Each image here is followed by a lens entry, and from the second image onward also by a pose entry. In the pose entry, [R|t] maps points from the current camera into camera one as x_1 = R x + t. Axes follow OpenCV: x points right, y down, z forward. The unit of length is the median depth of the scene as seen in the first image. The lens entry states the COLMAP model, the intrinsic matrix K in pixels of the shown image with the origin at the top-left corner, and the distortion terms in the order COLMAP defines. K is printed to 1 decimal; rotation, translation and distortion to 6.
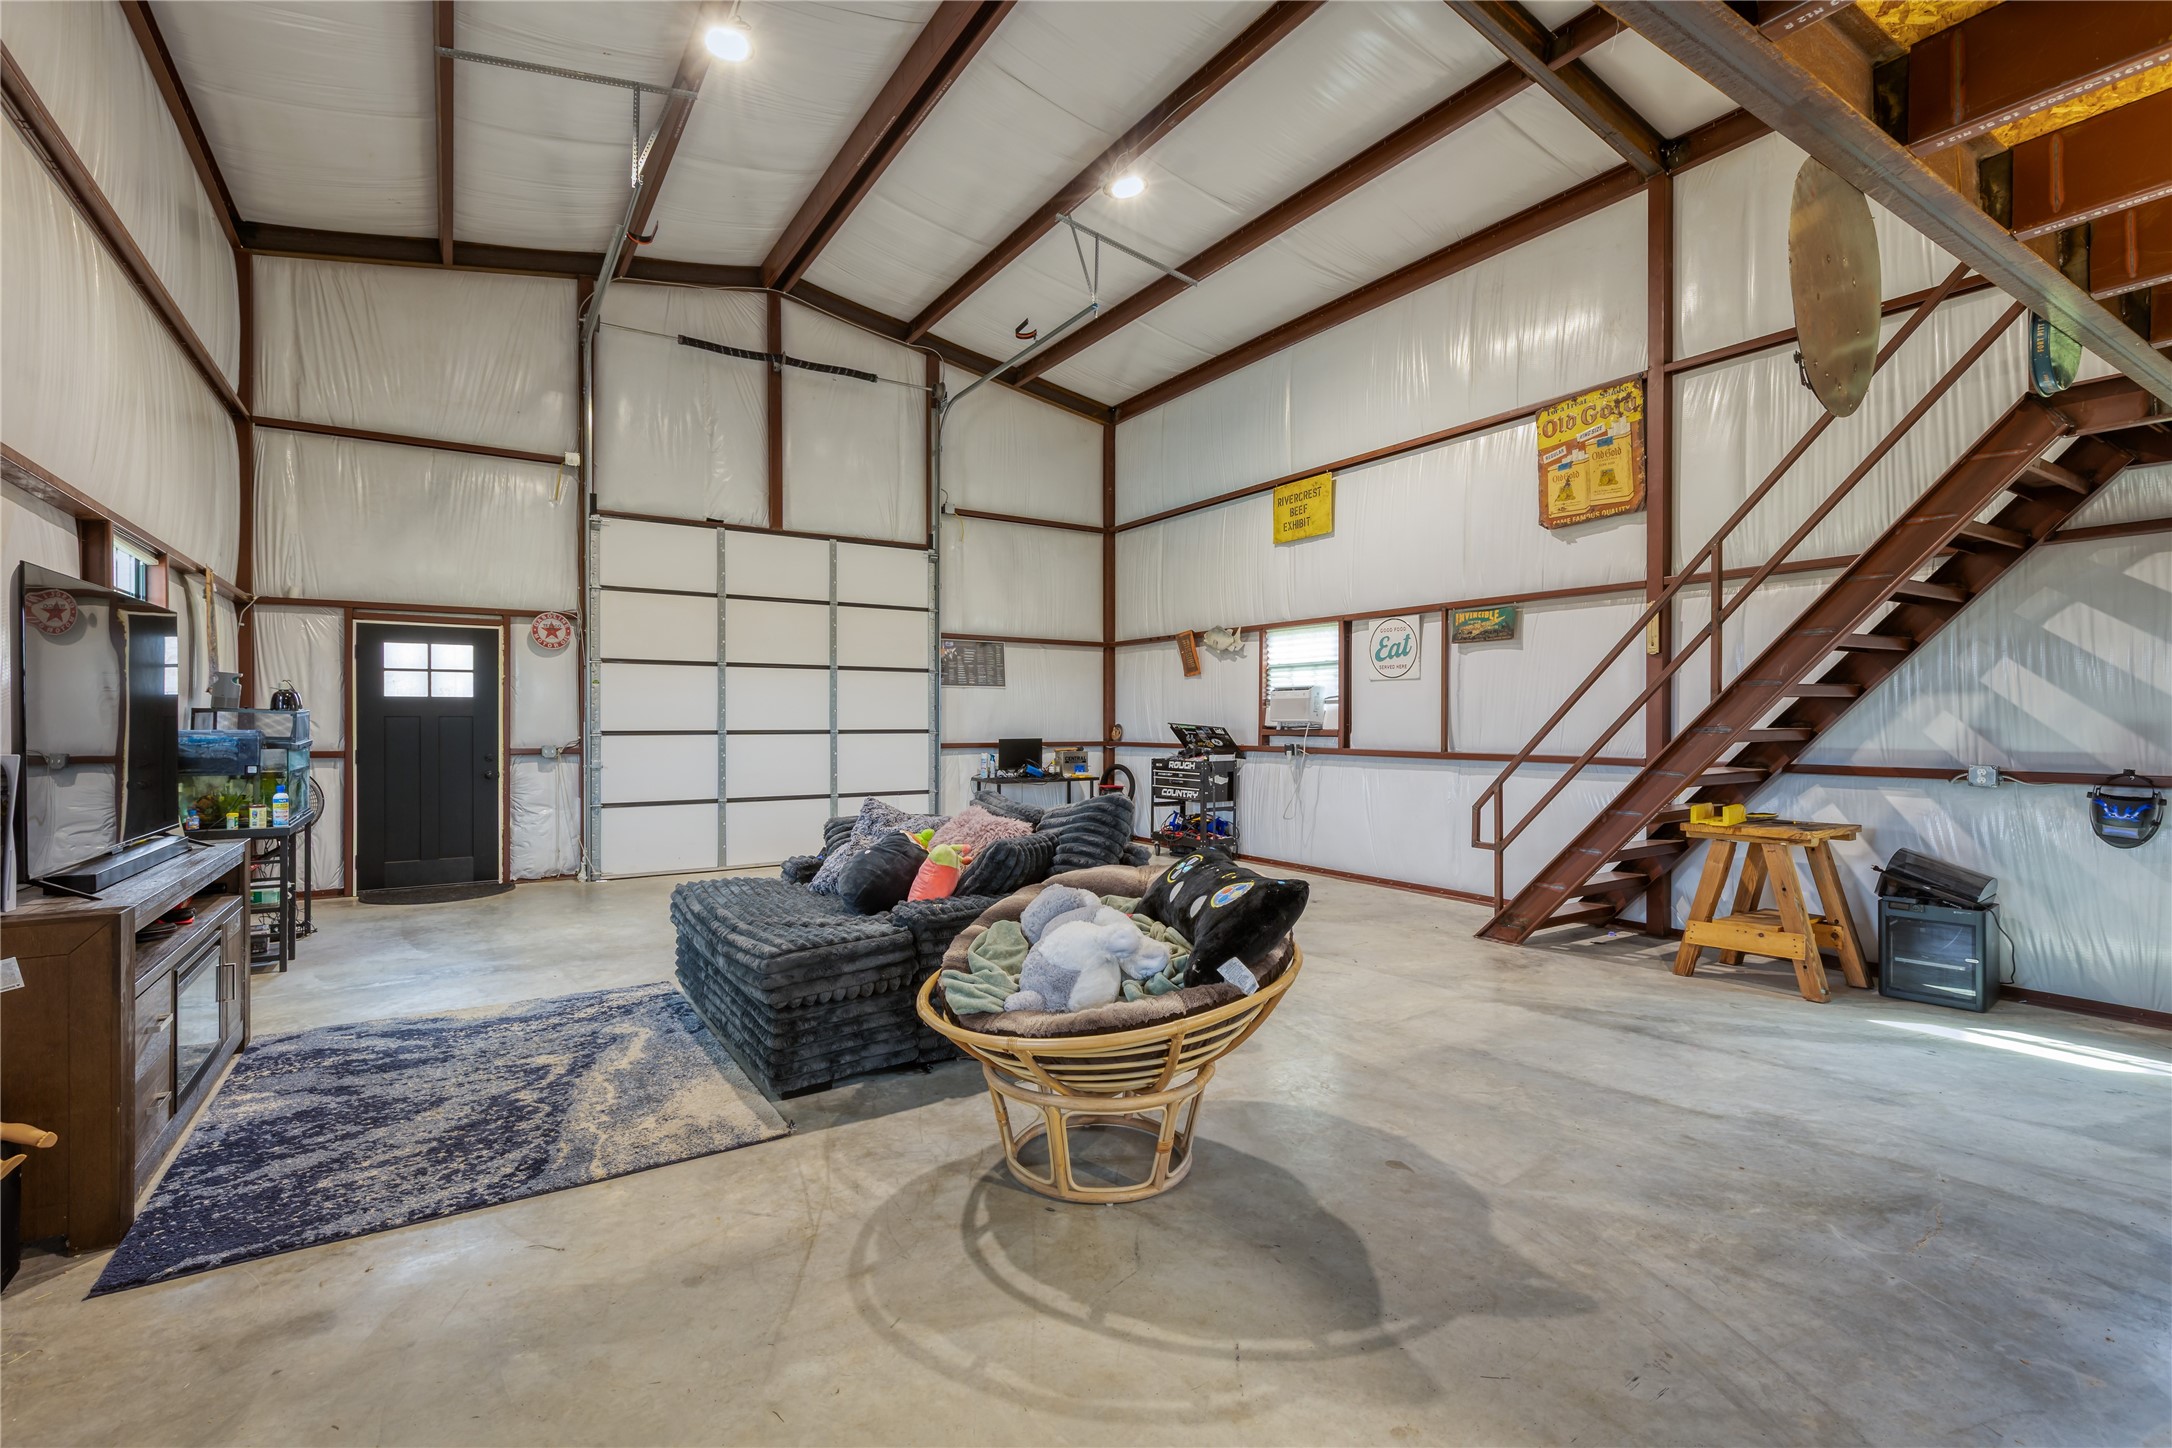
lens RADIAL K [[979.1, 0, 1086.0], [0, 979.1, 724.0], [0, 0, 1]] dist [-0.001124, -0.000238]
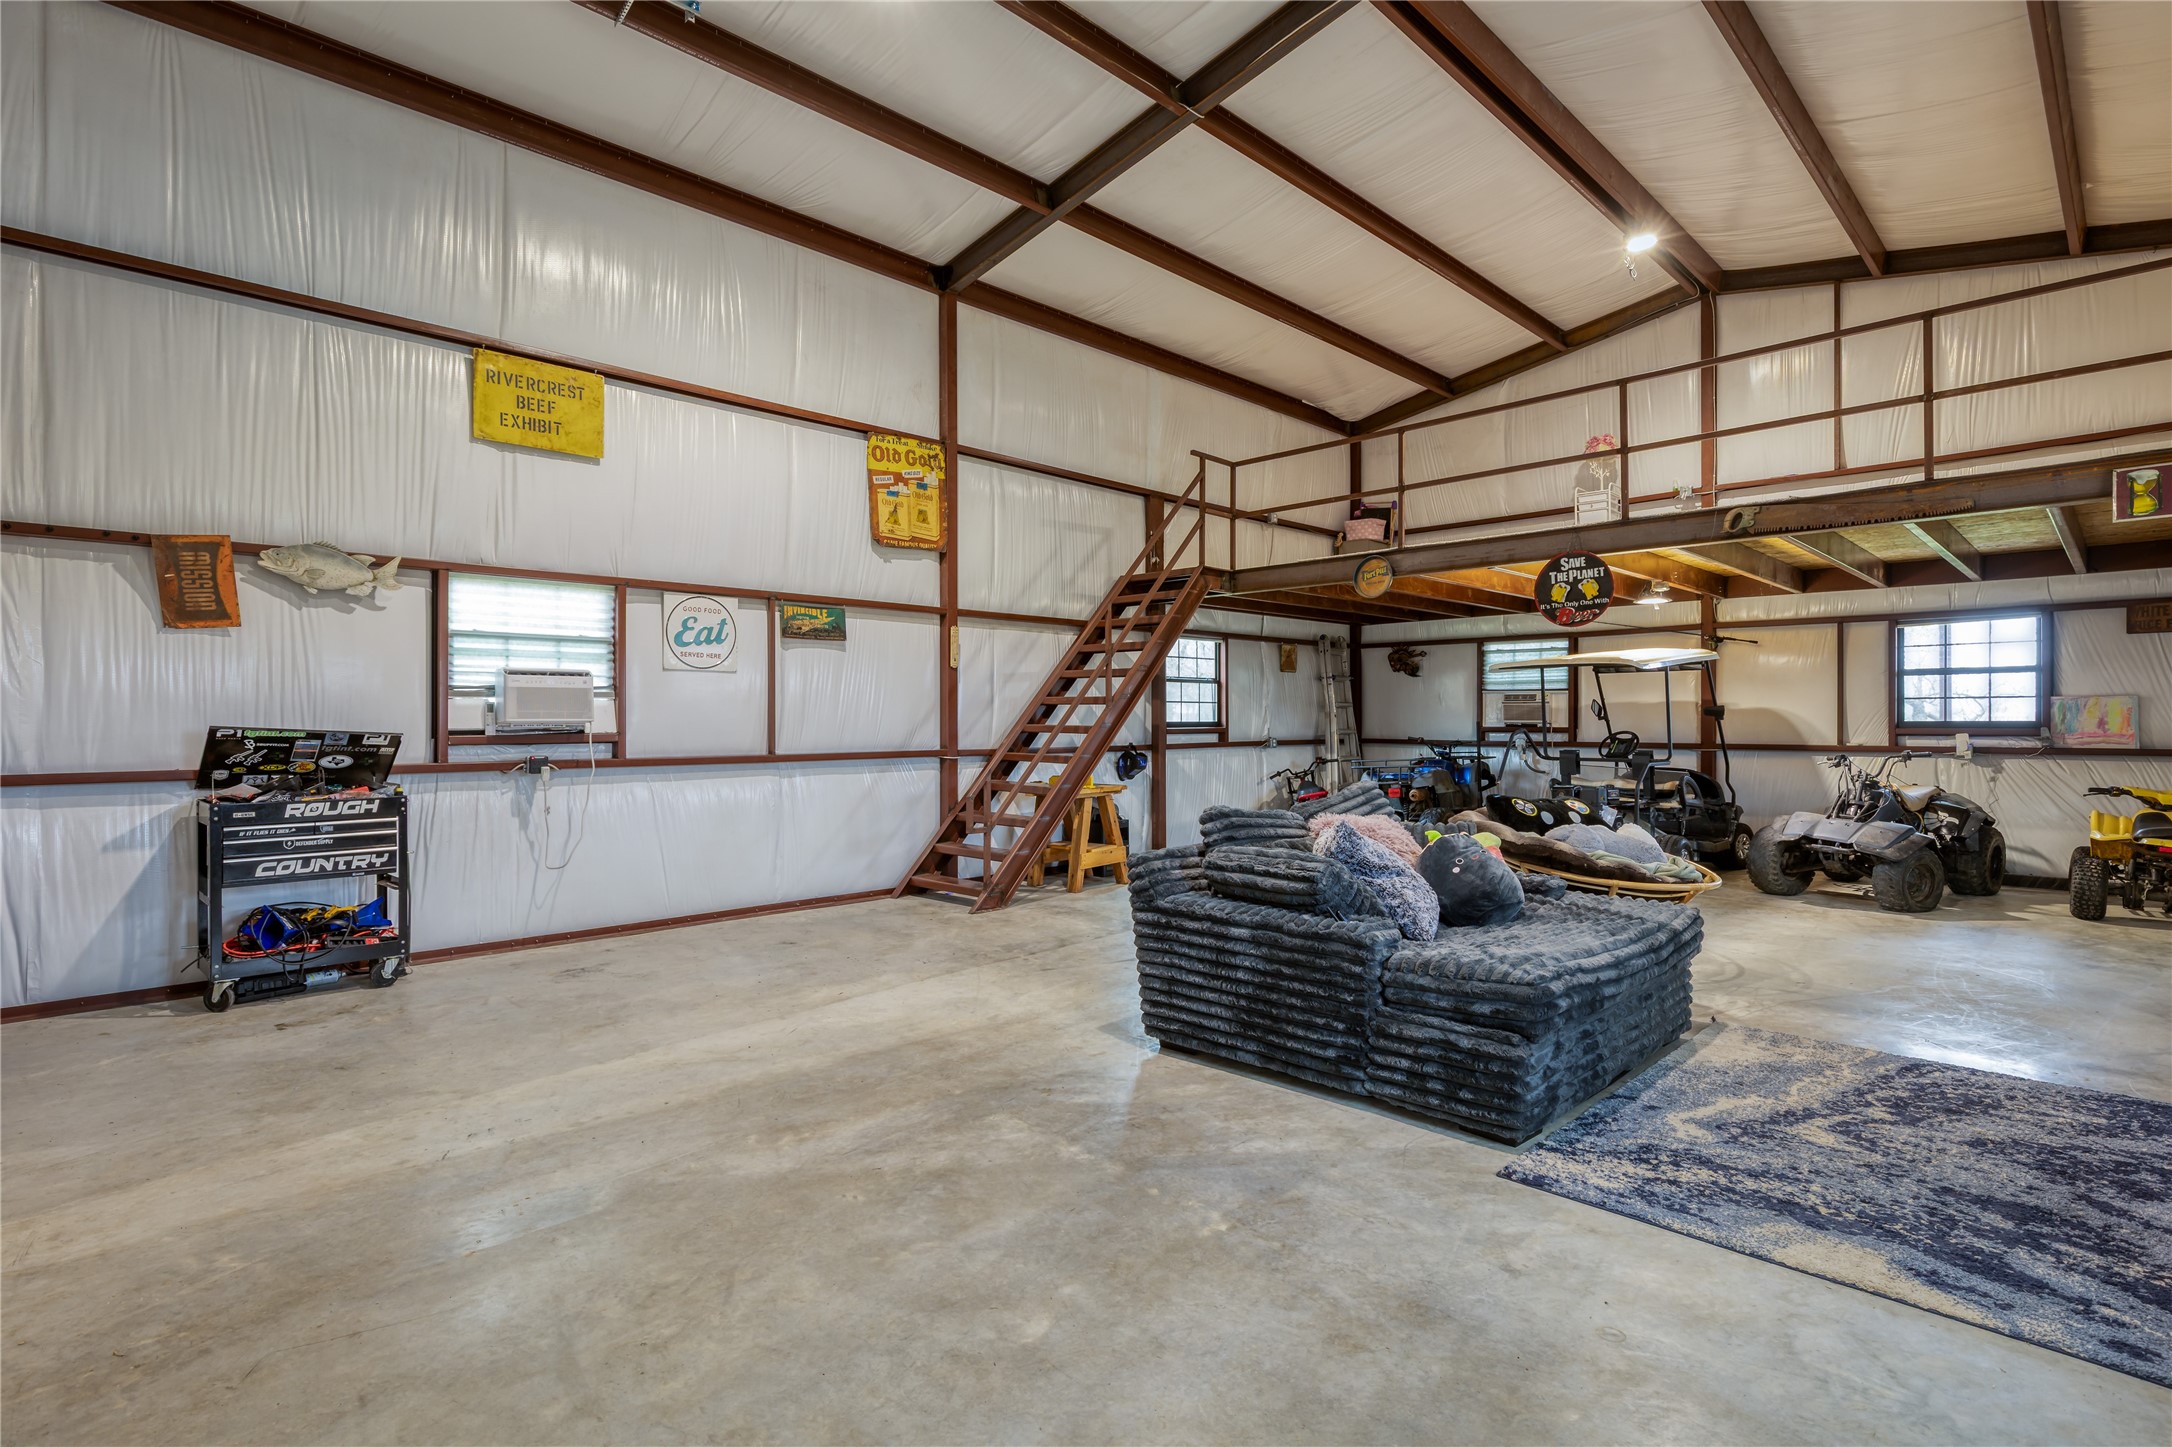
lens RADIAL K [[1058.7, 0, 1086.0], [0, 1058.7, 723.5], [0, 0, 1]] dist [-0.002119, 0.000789]
pose [[-0.204429, -0.004418, 0.978871, -1.111035], [0.004763, 0.999973, 0.005507, -0.007412], [-0.978870, 0.005788, -0.204403, 1.535937]]
